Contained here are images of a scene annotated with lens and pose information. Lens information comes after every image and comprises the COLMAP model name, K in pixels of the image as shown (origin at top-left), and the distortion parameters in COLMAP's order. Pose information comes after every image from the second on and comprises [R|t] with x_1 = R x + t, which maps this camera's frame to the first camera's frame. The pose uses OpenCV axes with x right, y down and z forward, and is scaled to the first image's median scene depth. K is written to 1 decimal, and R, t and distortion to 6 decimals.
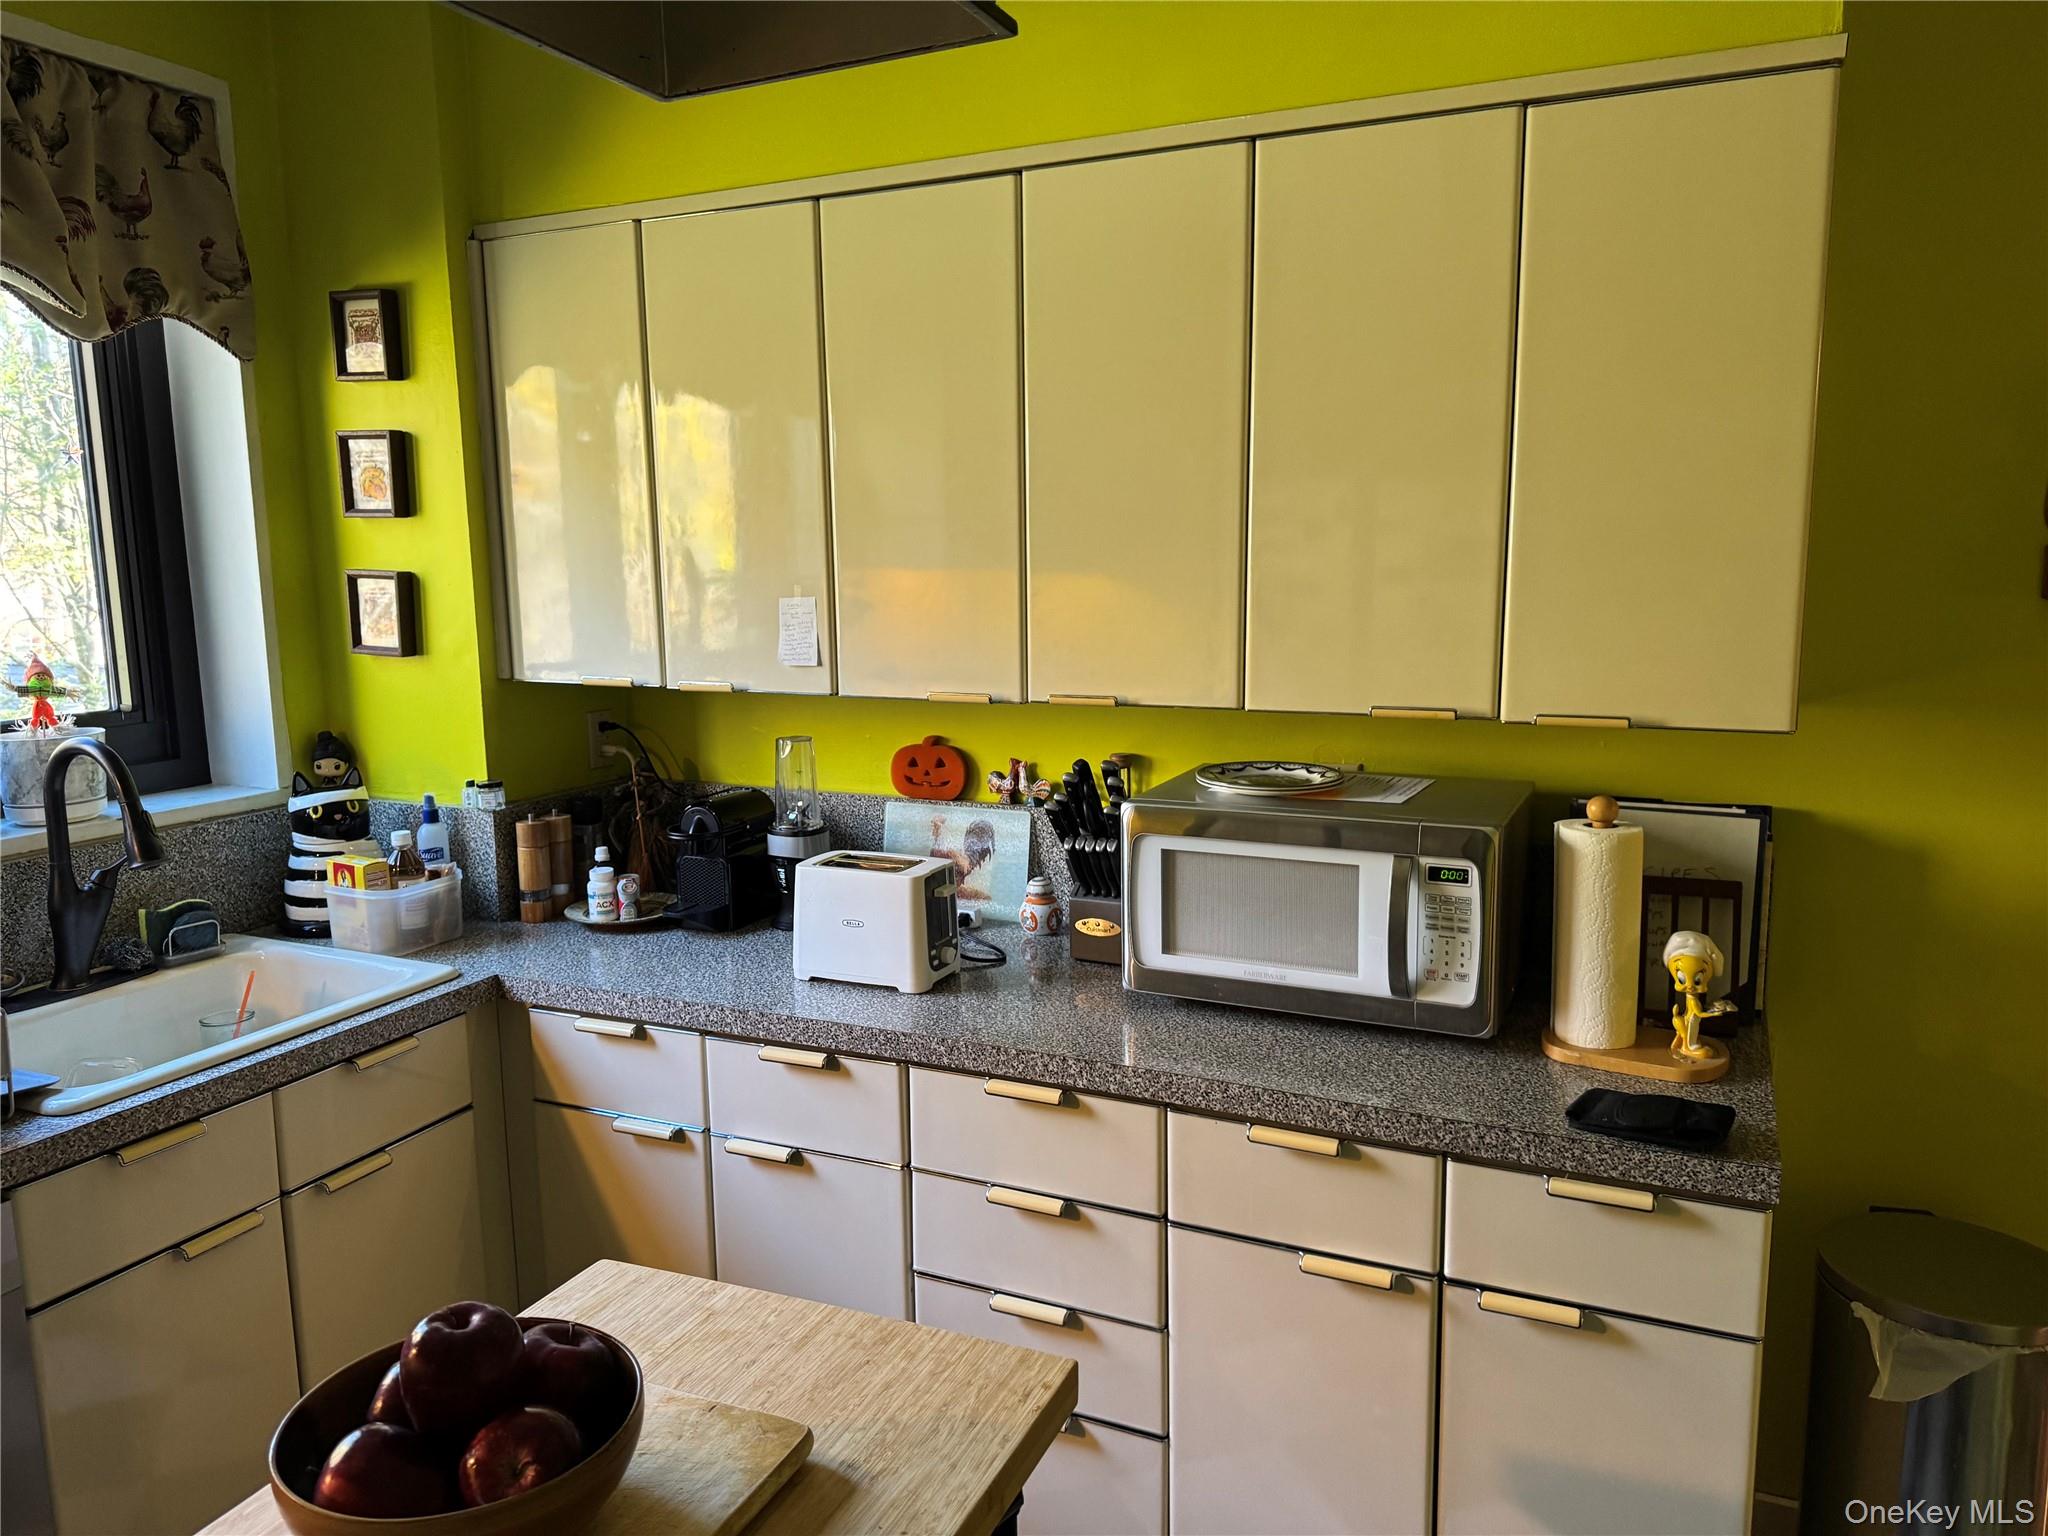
lens RADIAL K [[1448.8, 0, 1025.2], [0, 1448.8, 759.3], [0, 0, 1]] dist [0.032265, -0.032137]
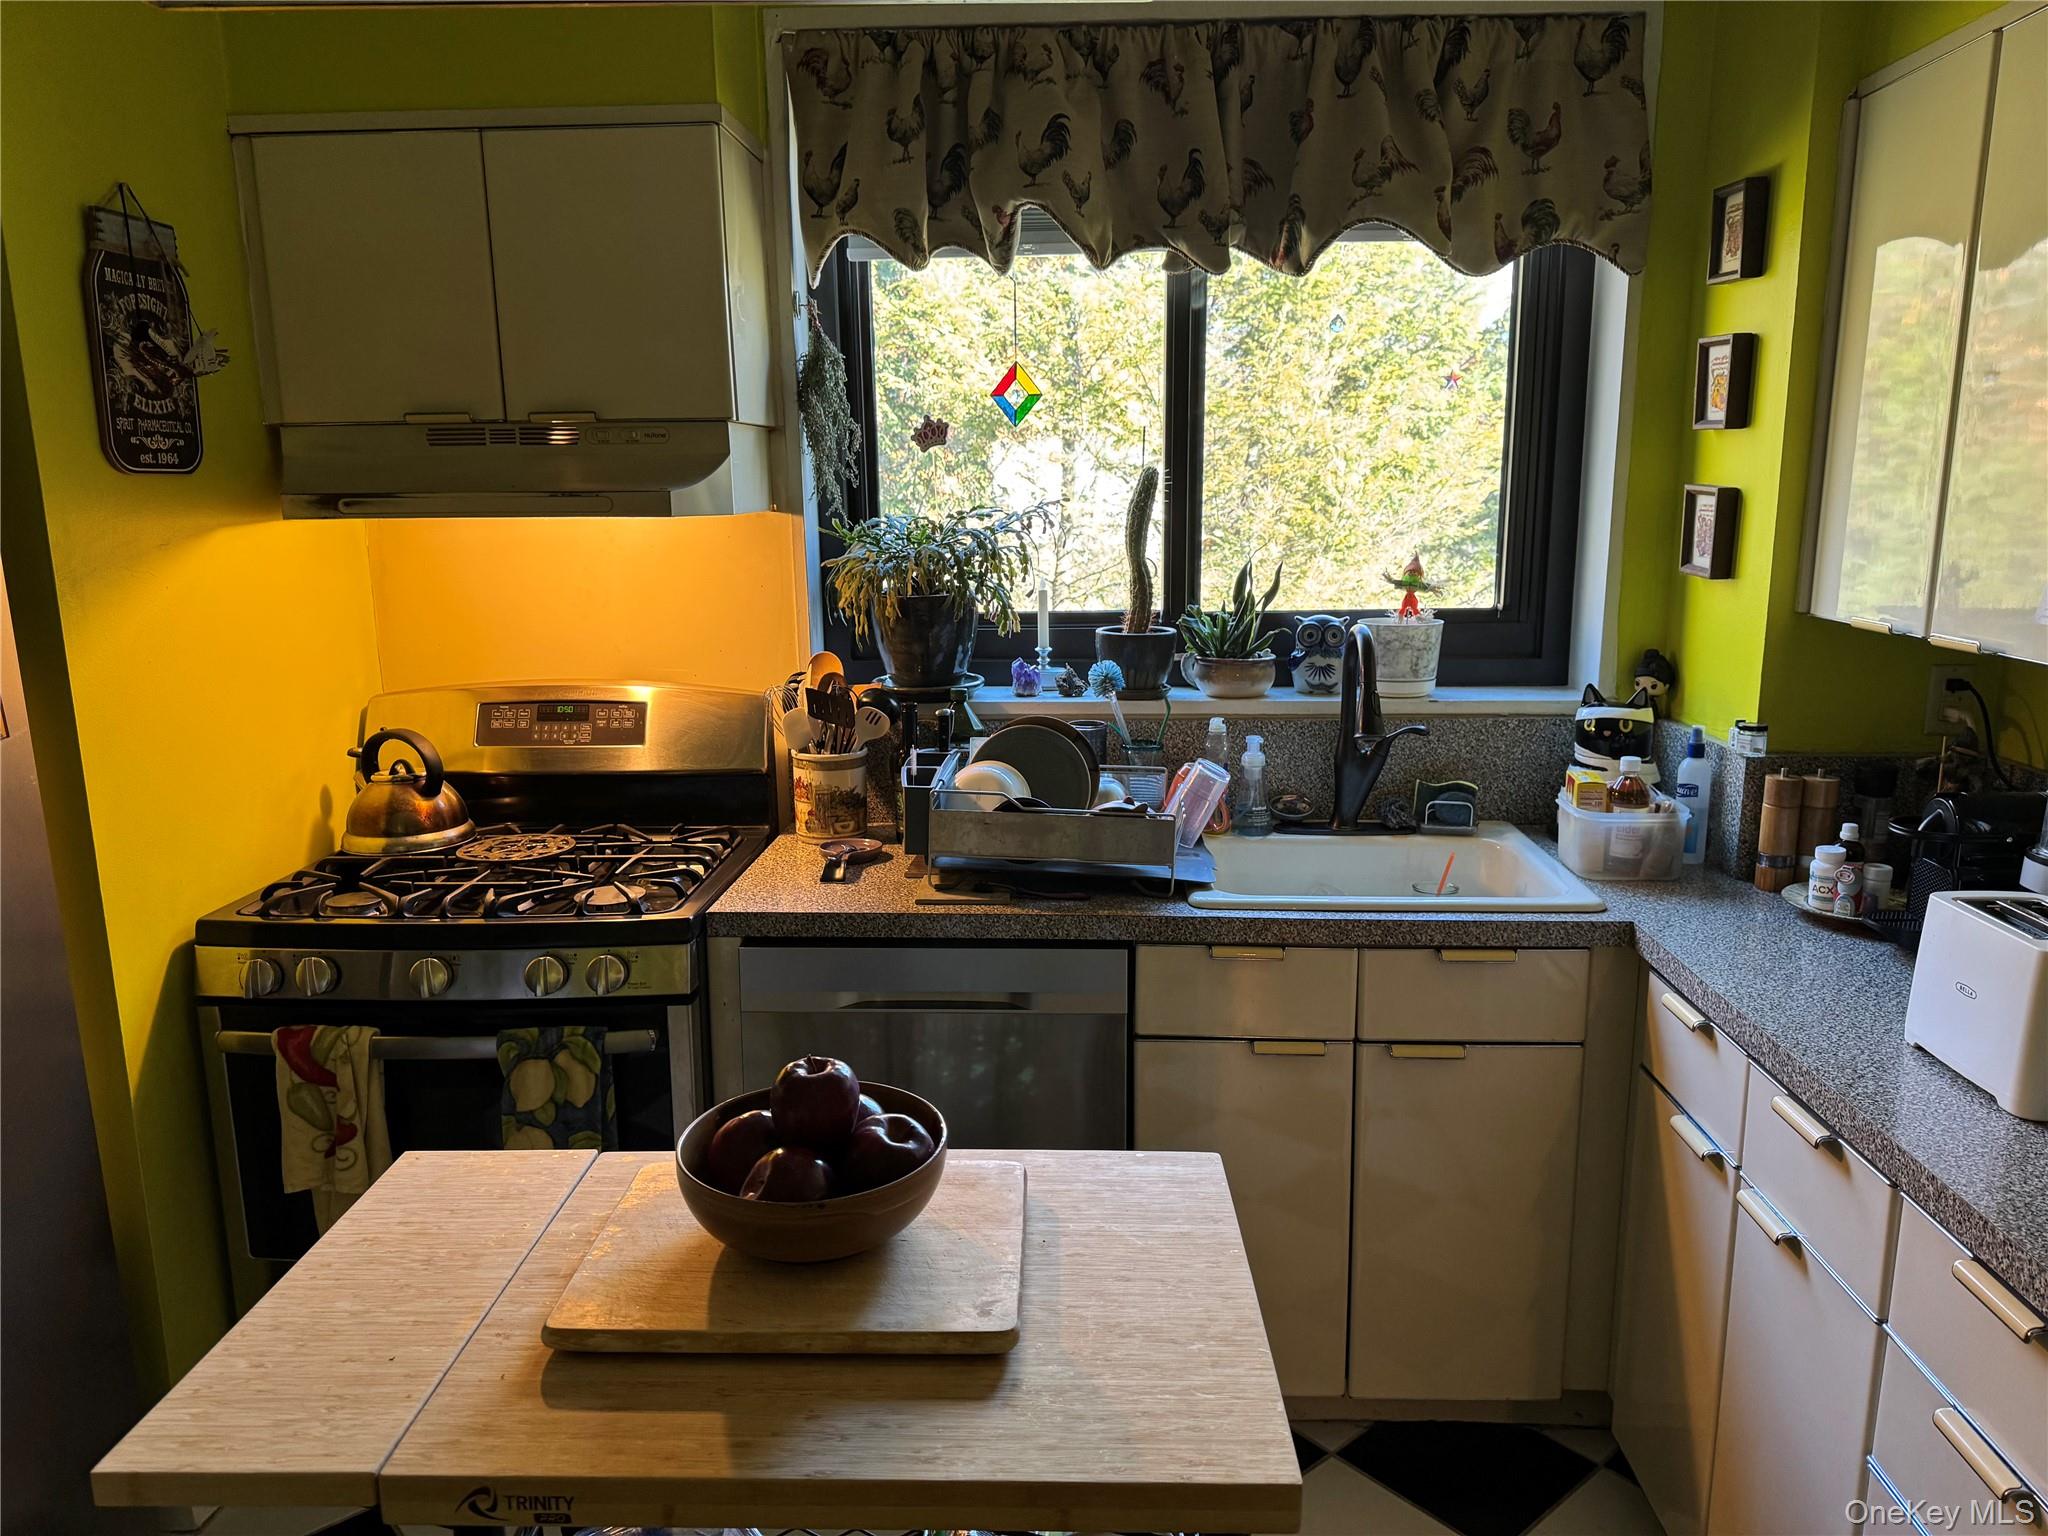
lens RADIAL K [[1433.2, 0, 1024.0], [0, 1433.2, 768.0], [0, 0, 1]] dist [0.065511, -0.085745]
pose [[0.373220, 0.192731, -0.907503, 0.303433], [-0.134321, 0.979102, 0.152696, -0.037161], [0.917968, 0.064908, 0.391309, 0.255620]]
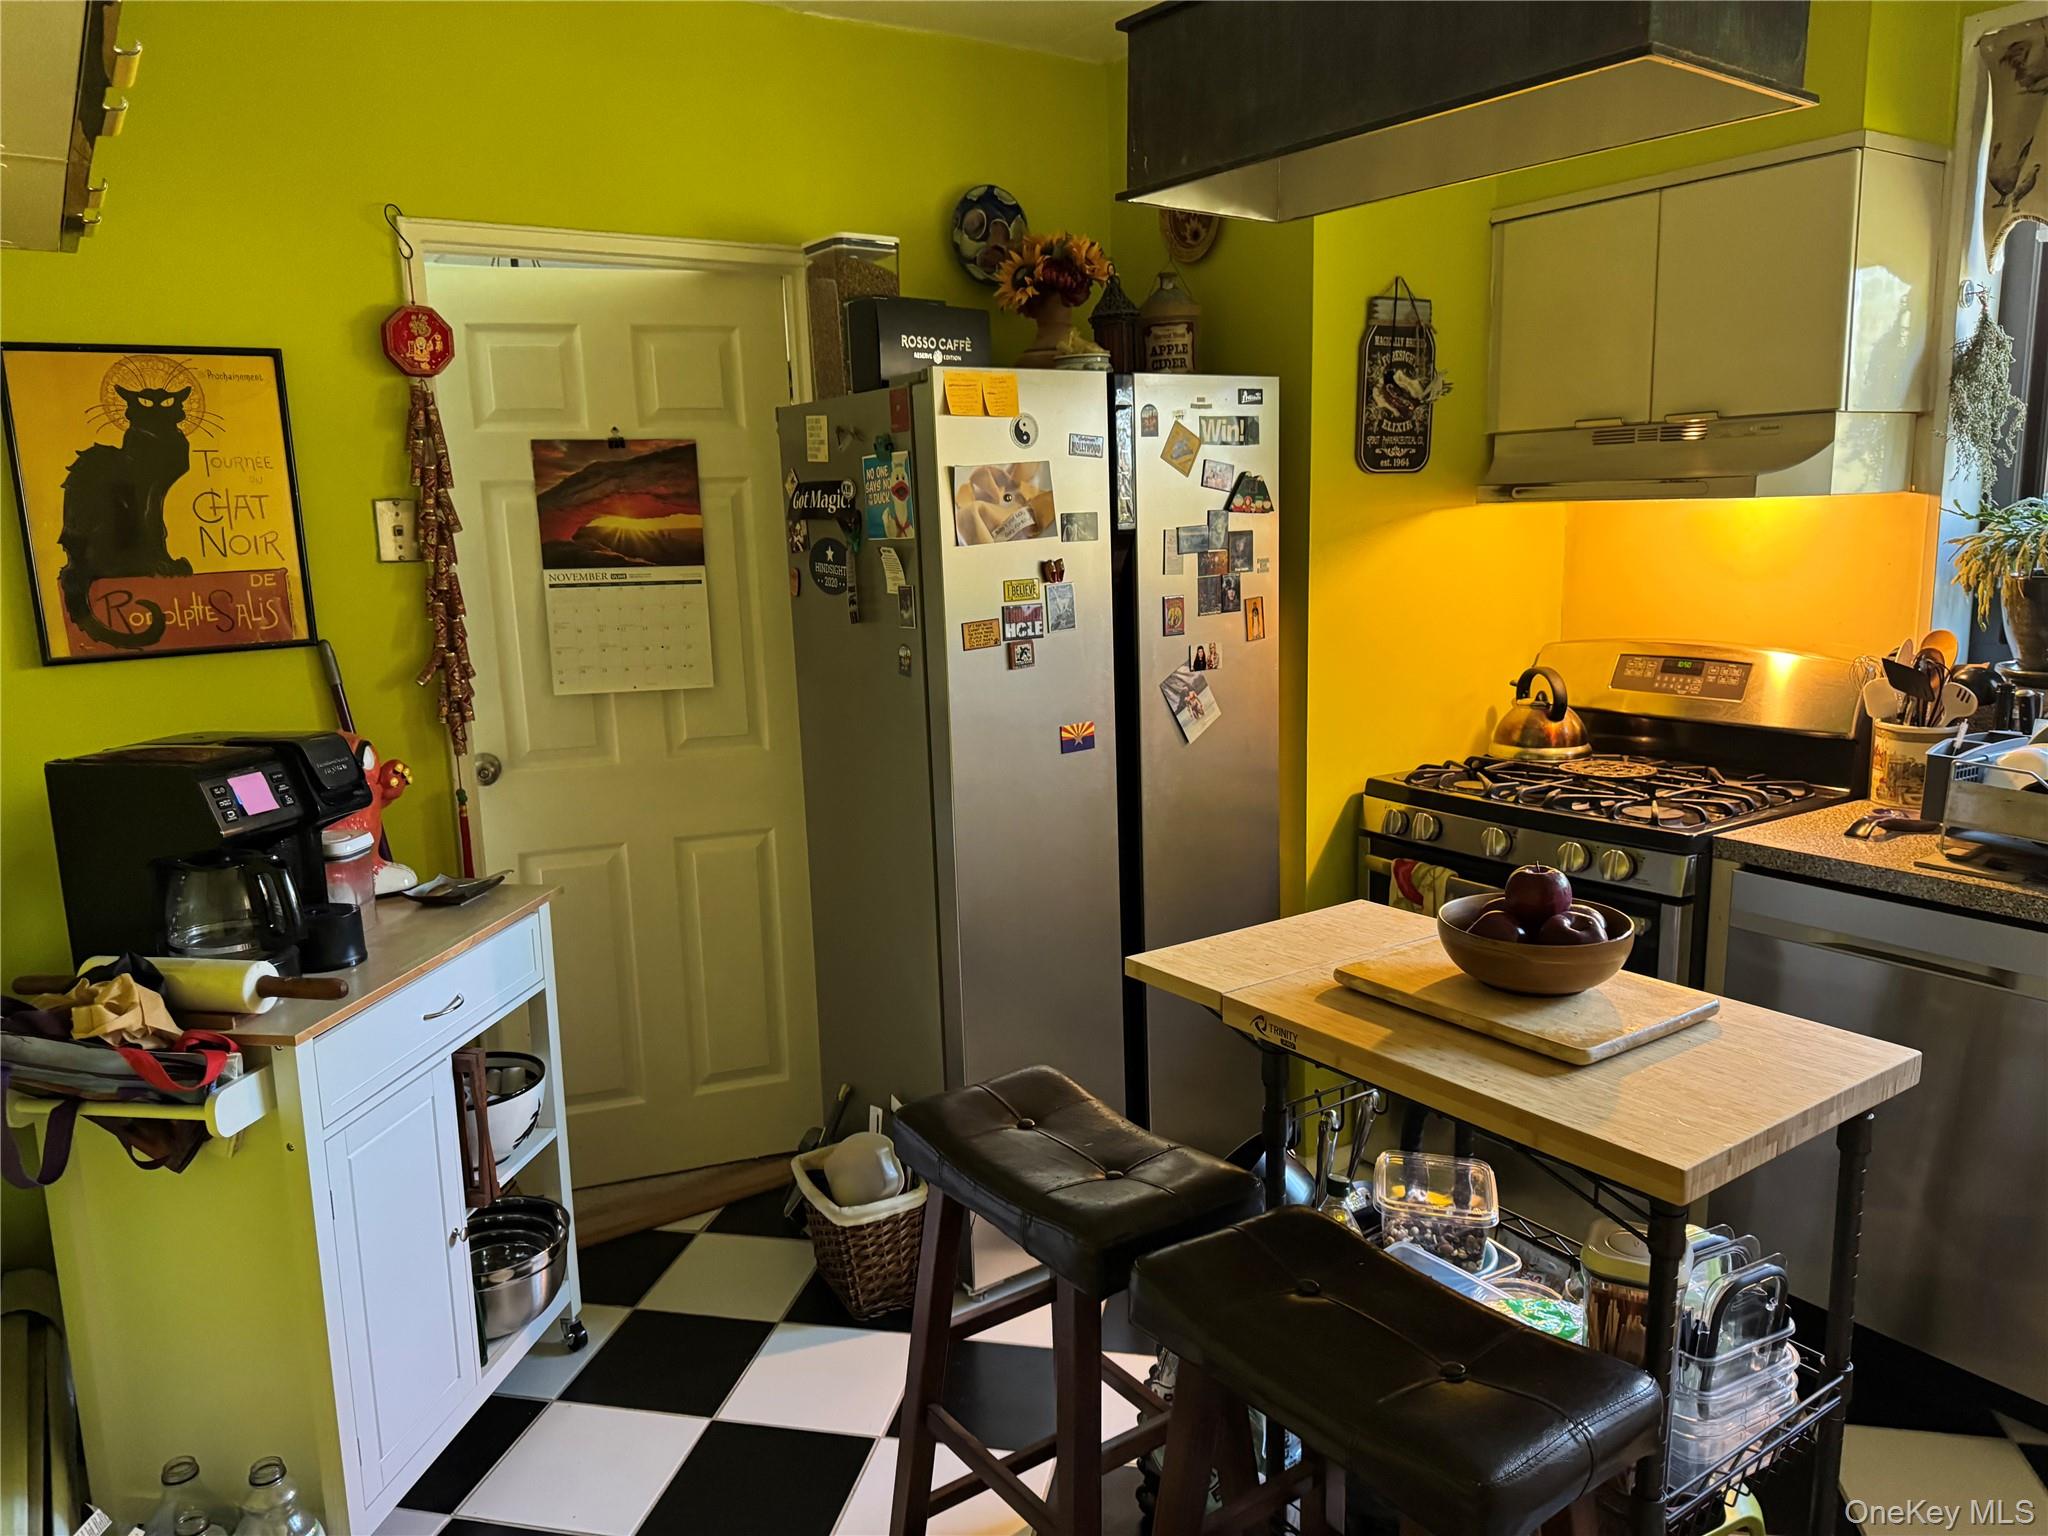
lens RADIAL K [[1425.6, 0, 1043.3], [0, 1425.6, 772.6], [0, 0, 1]] dist [0.105651, -0.125166]
pose [[-0.507039, 0.187950, -0.841181, 0.574531], [-0.098828, 0.956822, 0.273359, -0.072351], [0.856239, 0.221736, -0.466571, 0.503171]]
